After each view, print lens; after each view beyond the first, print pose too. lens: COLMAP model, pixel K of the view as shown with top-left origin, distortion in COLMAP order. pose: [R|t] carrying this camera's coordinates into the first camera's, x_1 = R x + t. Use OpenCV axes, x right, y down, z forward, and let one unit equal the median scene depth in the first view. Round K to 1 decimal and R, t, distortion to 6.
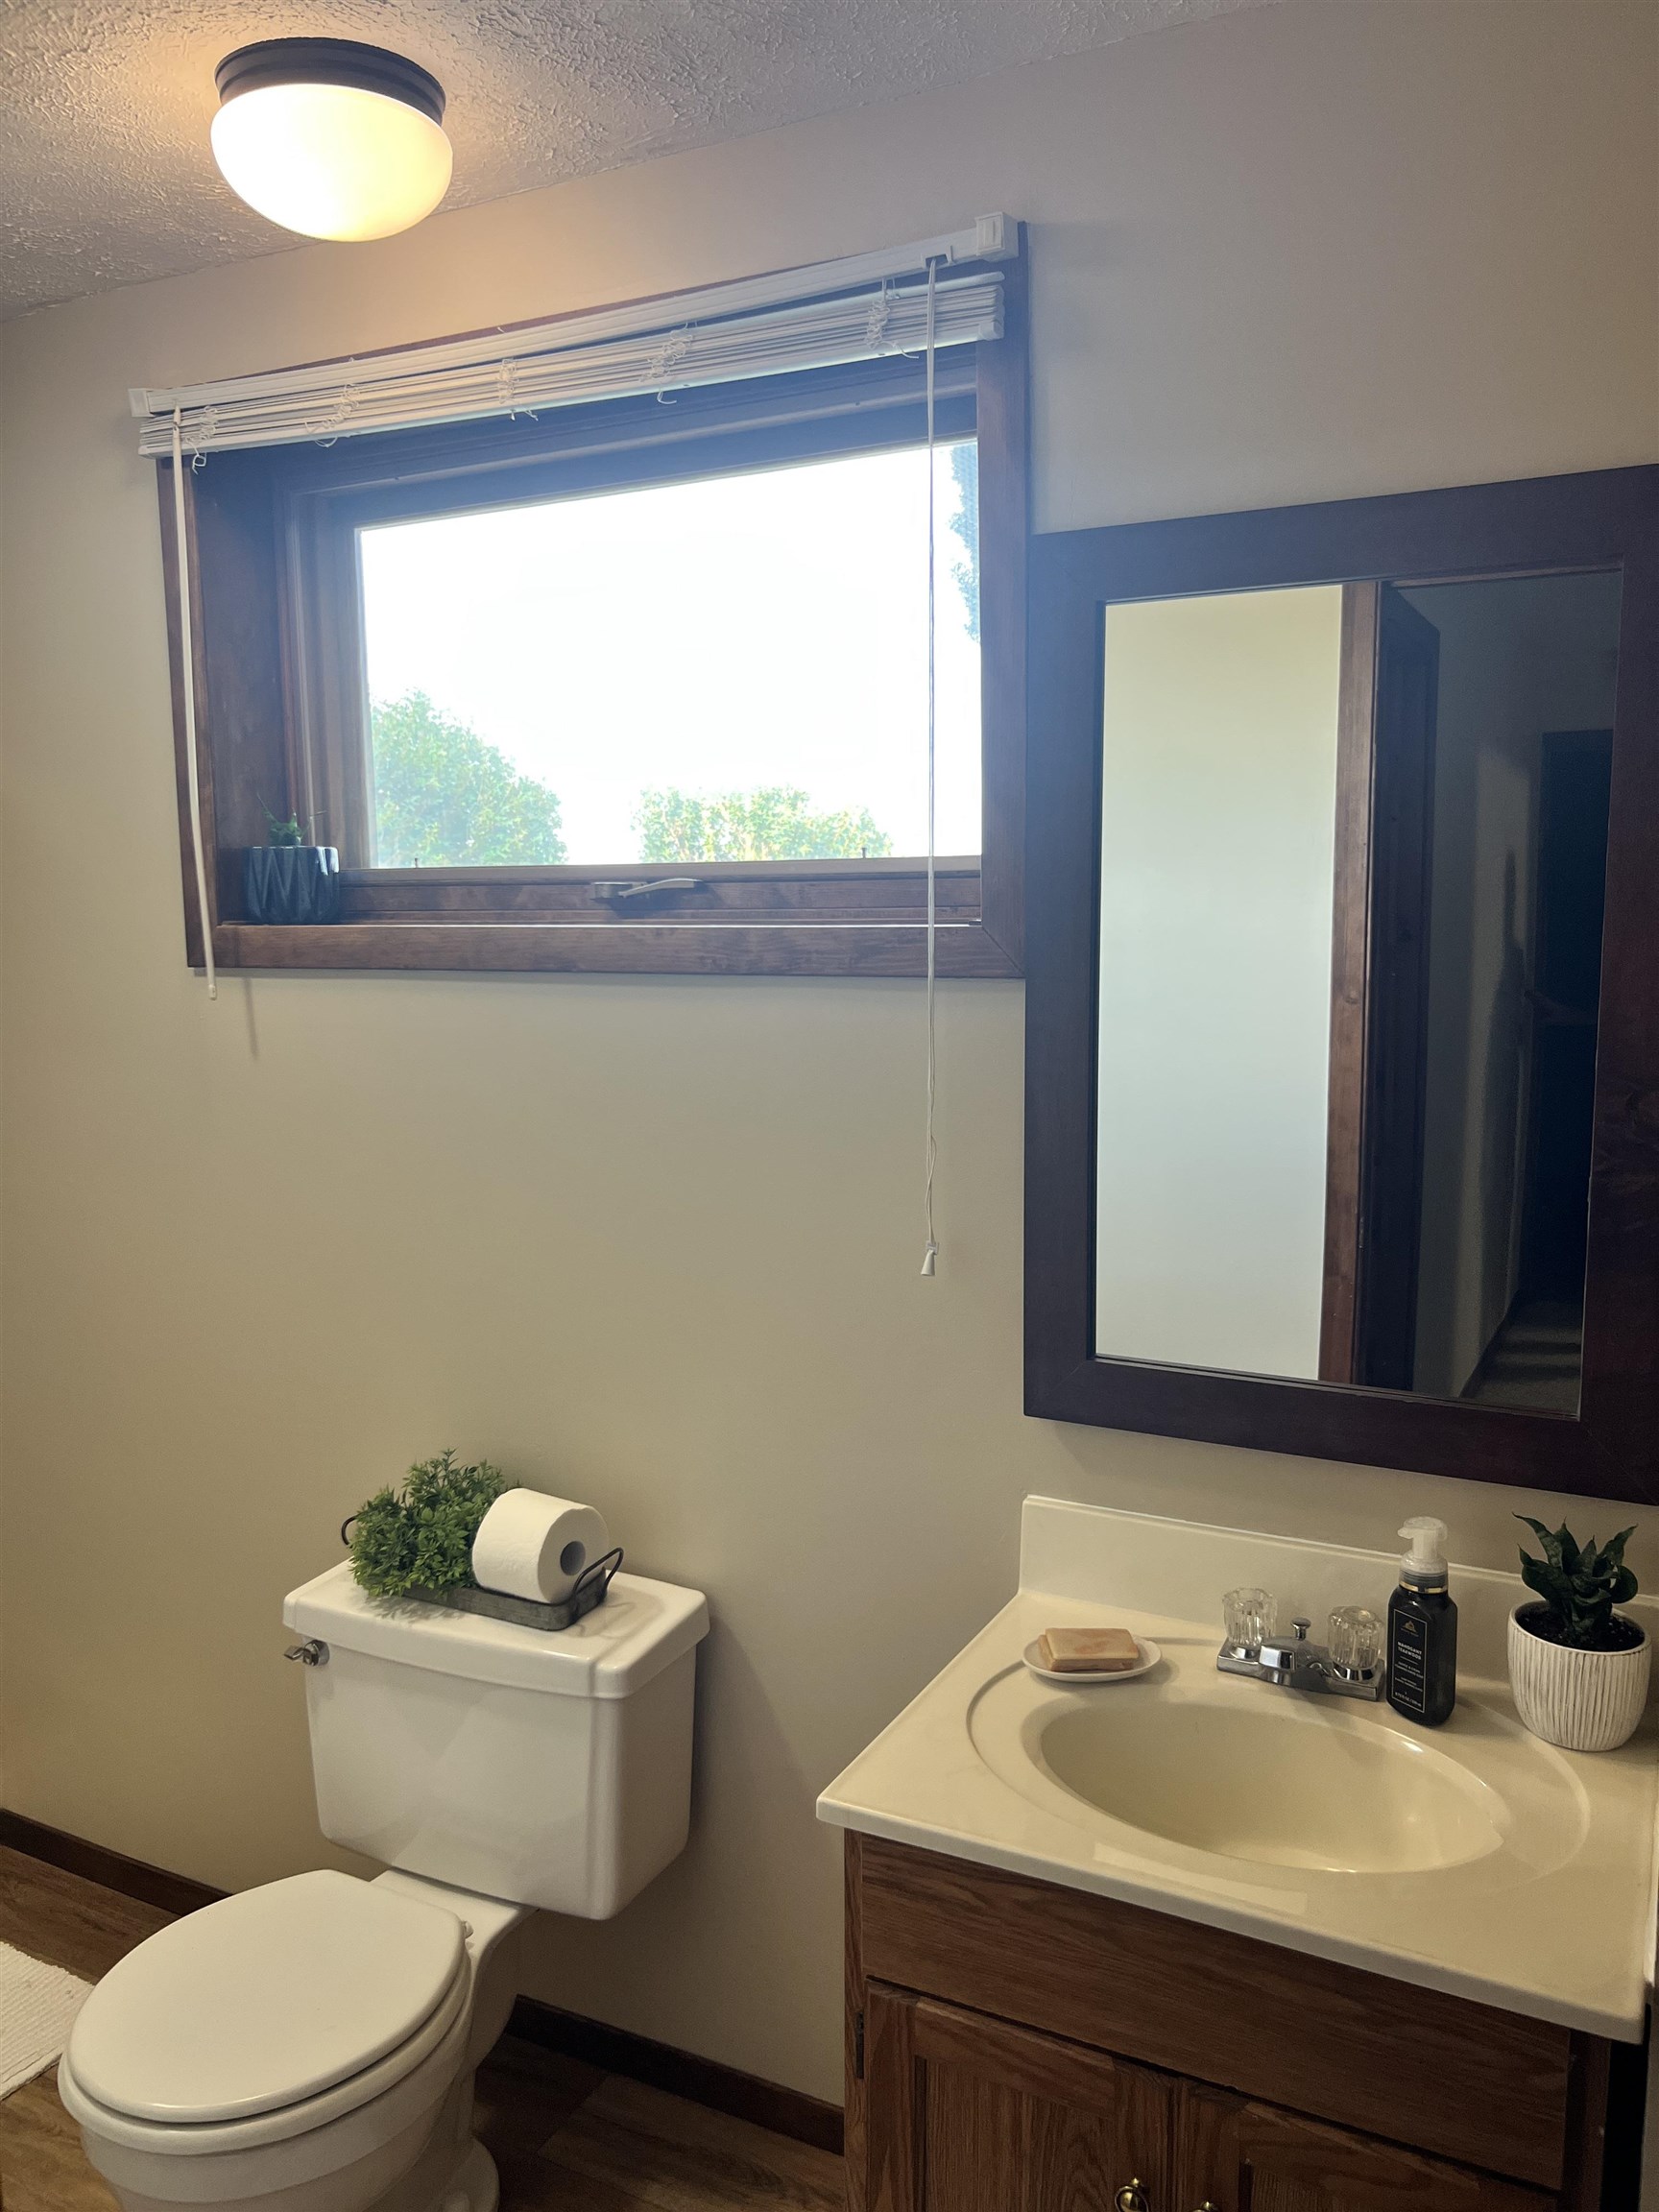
lens RADIAL K [[1672.5, 0, 841.5], [0, 1672.5, 1121.1], [0, 0, 1]] dist [0.033477, -0.041775]
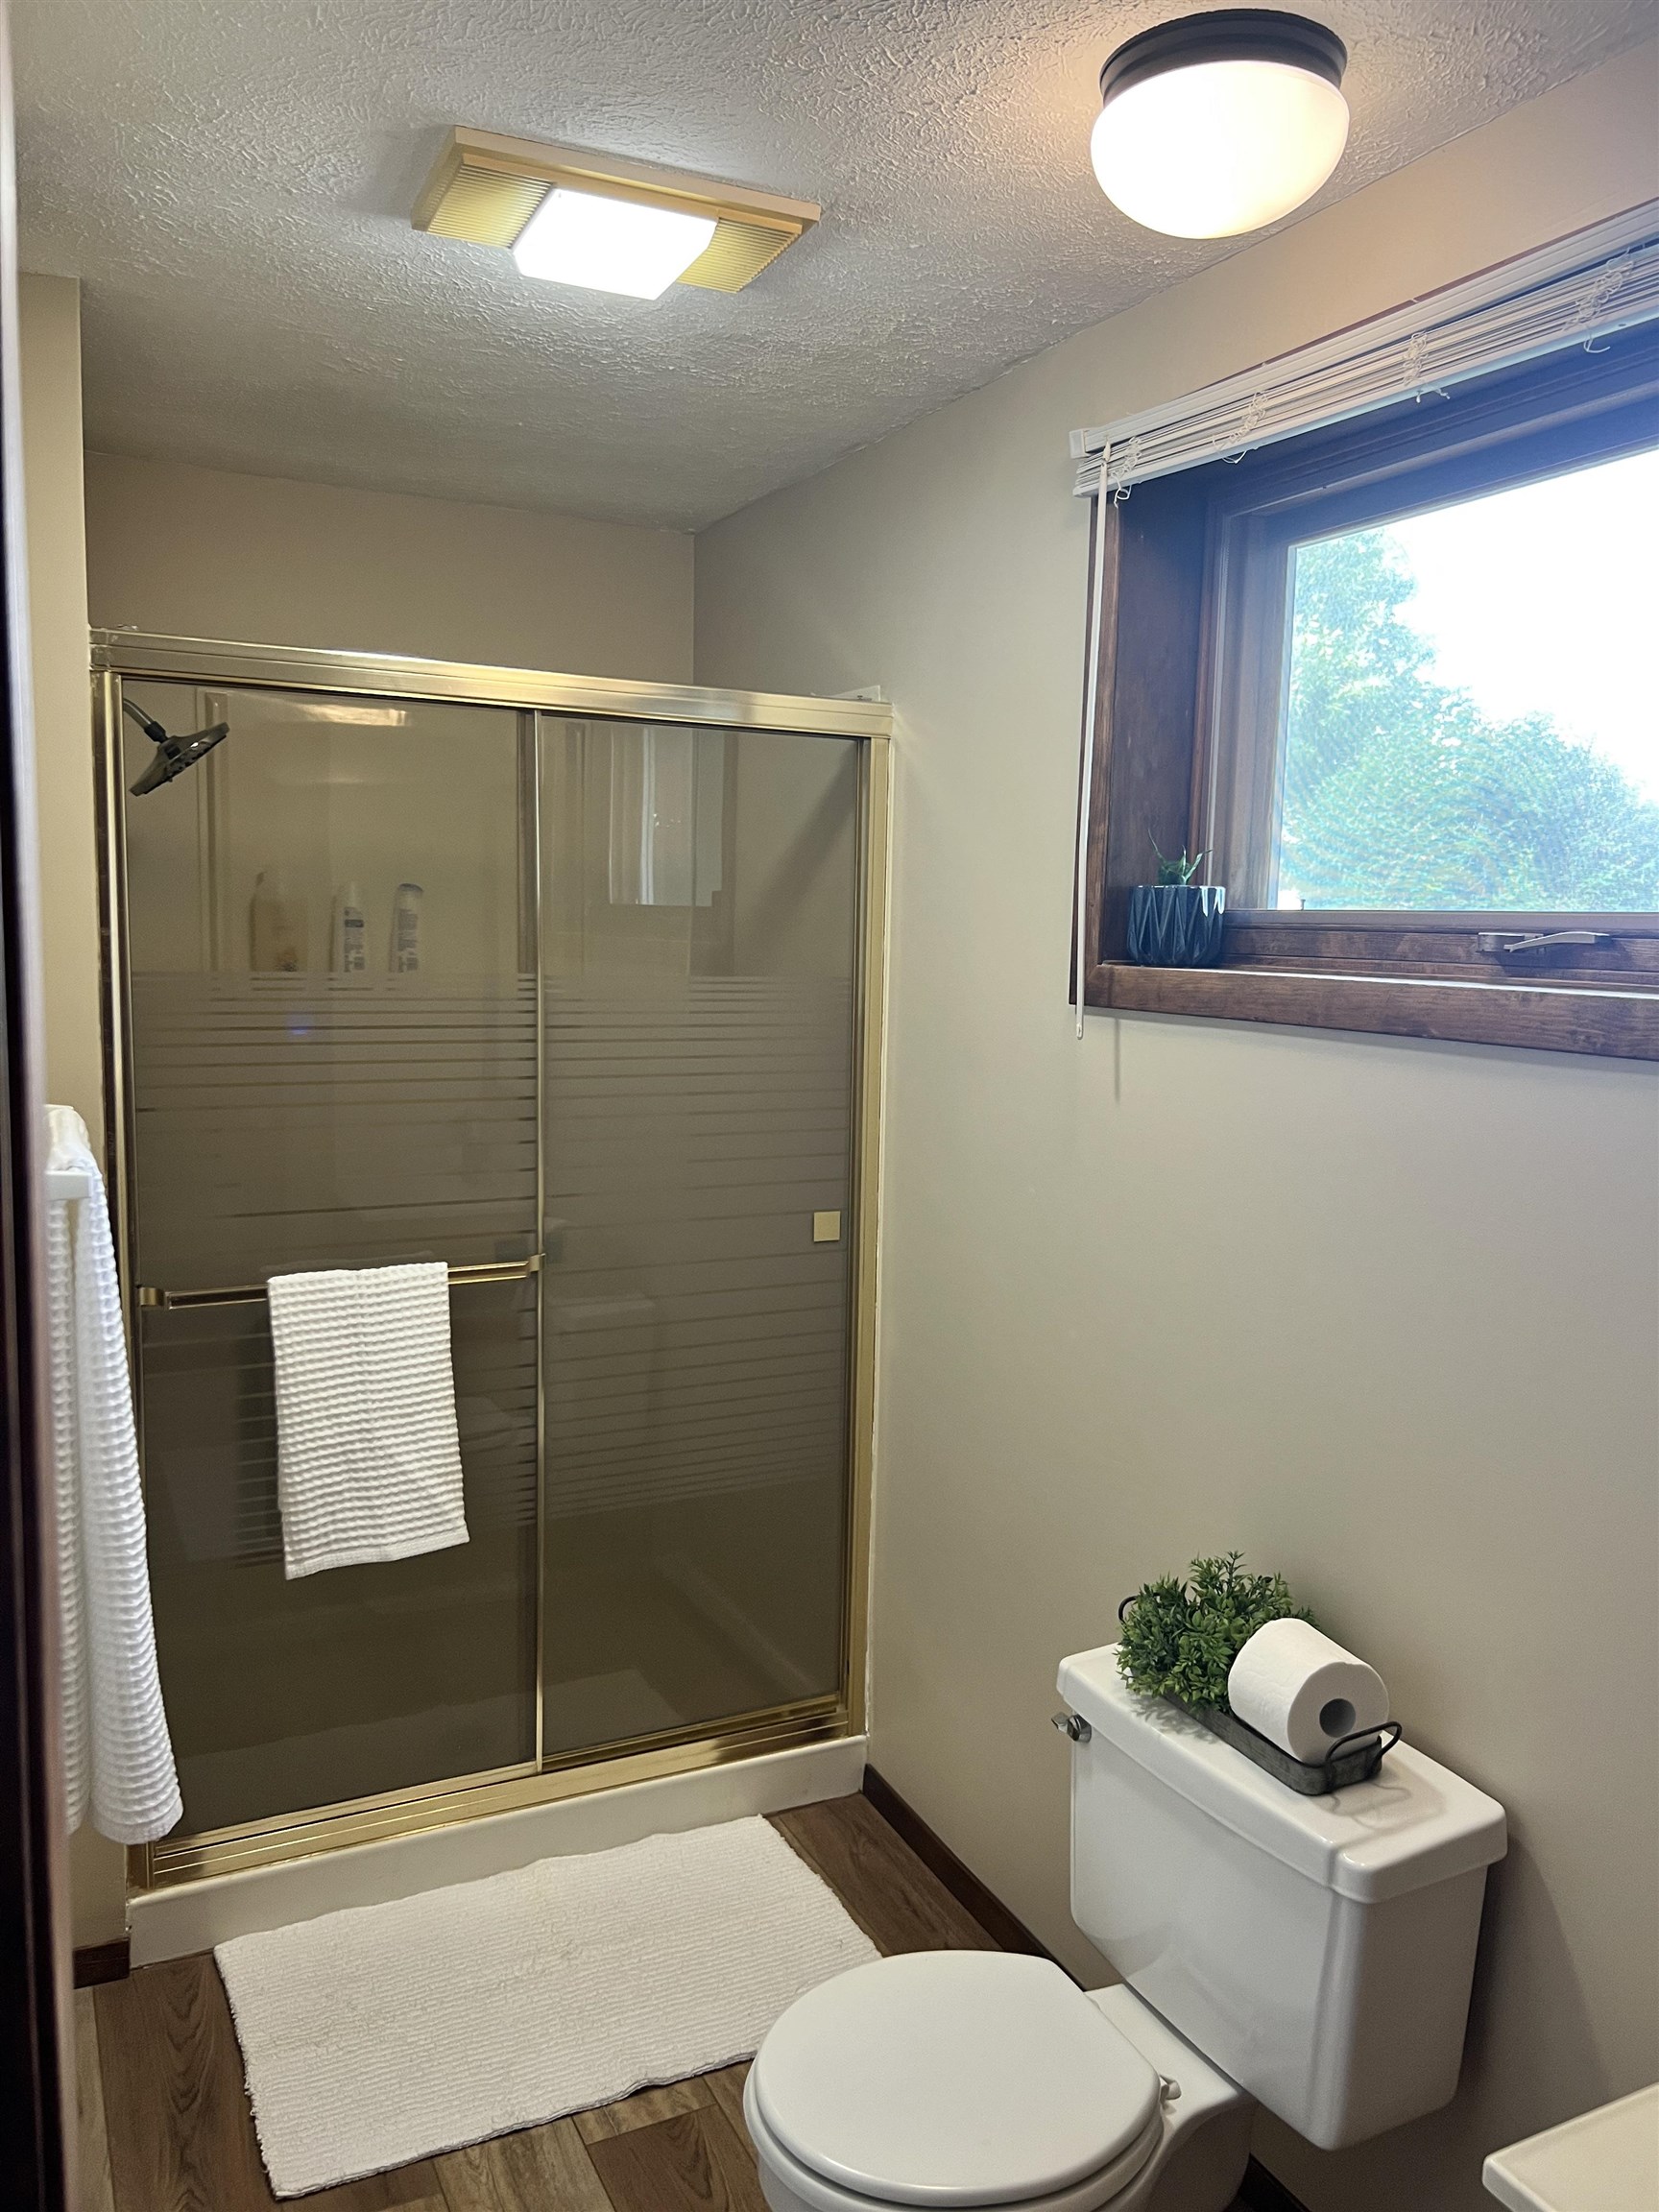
lens RADIAL K [[1672.5, 0, 837.3], [0, 1672.5, 1121.0], [0, 0, 1]] dist [0.033477, -0.041775]
pose [[0.809769, 0.097567, -0.578579, 0.096018], [-0.106400, 0.994147, 0.018731, -0.030583], [0.577020, 0.046393, 0.815411, 0.128624]]
